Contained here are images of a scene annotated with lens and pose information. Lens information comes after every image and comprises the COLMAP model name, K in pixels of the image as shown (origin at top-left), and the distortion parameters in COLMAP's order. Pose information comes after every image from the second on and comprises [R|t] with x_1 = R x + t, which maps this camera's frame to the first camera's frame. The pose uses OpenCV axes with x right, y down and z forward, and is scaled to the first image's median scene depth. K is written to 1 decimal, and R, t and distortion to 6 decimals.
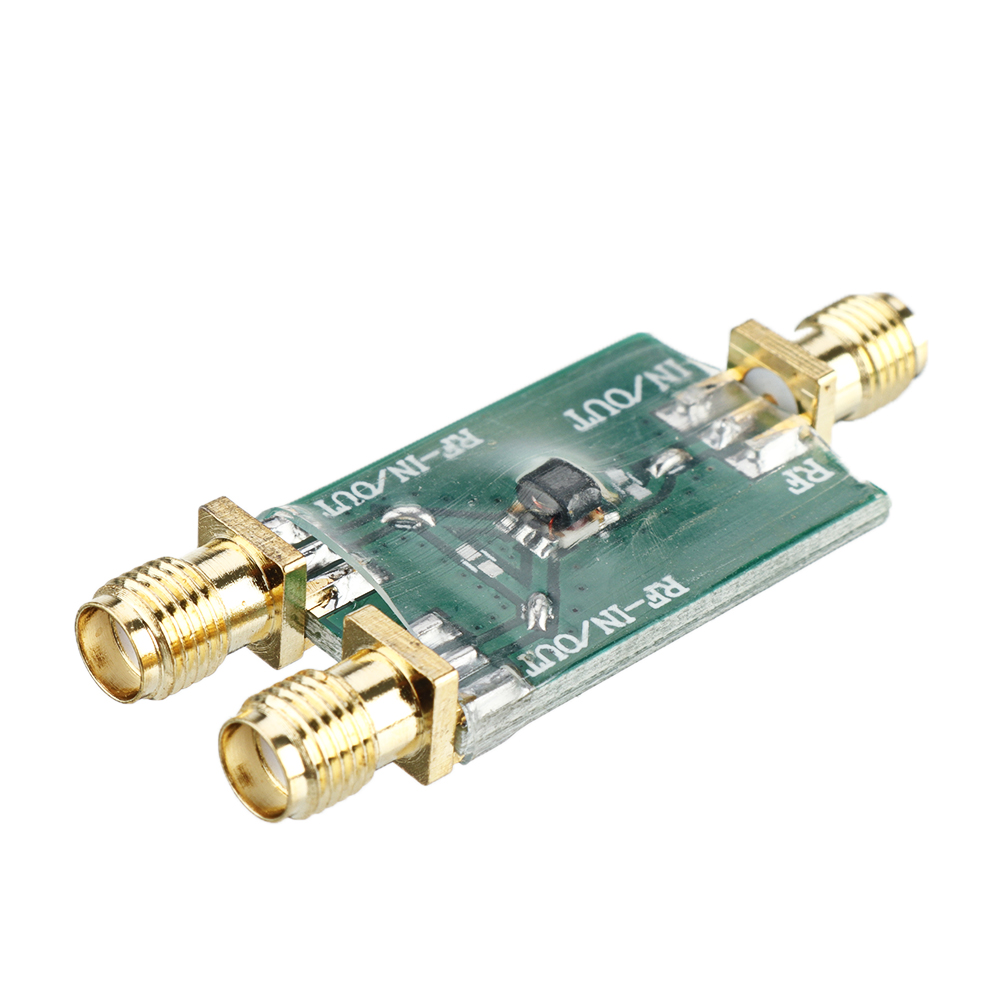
lens RADIAL K [[3969.2, 0, 496.1], [0, 3969.2, 499.9], [0, 0, 1]] dist [-0.610079, 0.000000]
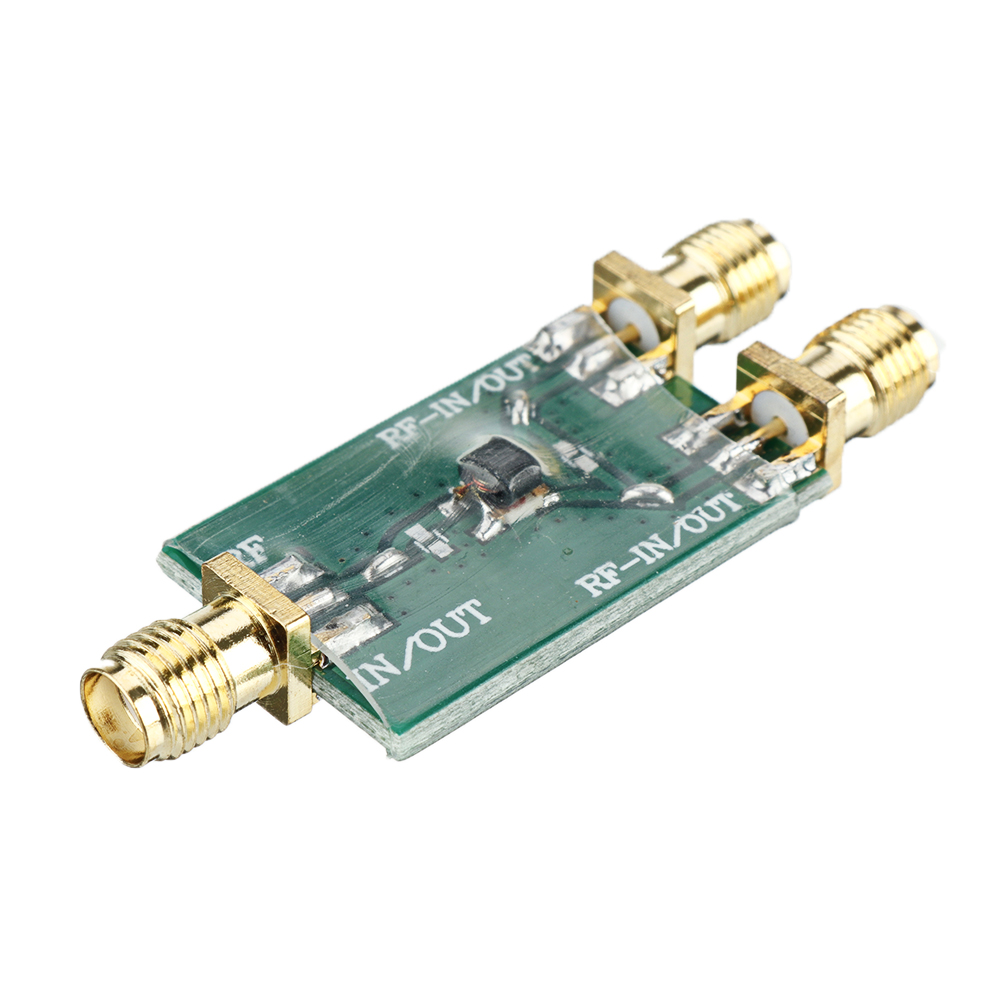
lens RADIAL K [[3969.2, 0, 498.8], [0, 3969.2, 500.7], [0, 0, 1]] dist [-0.610079, 0.000000]
pose [[-0.998762, -0.040144, -0.029382, 0.044870], [-0.037189, 0.210218, 0.976947, -0.968527], [-0.033042, 0.976830, -0.211451, 1.198714]]
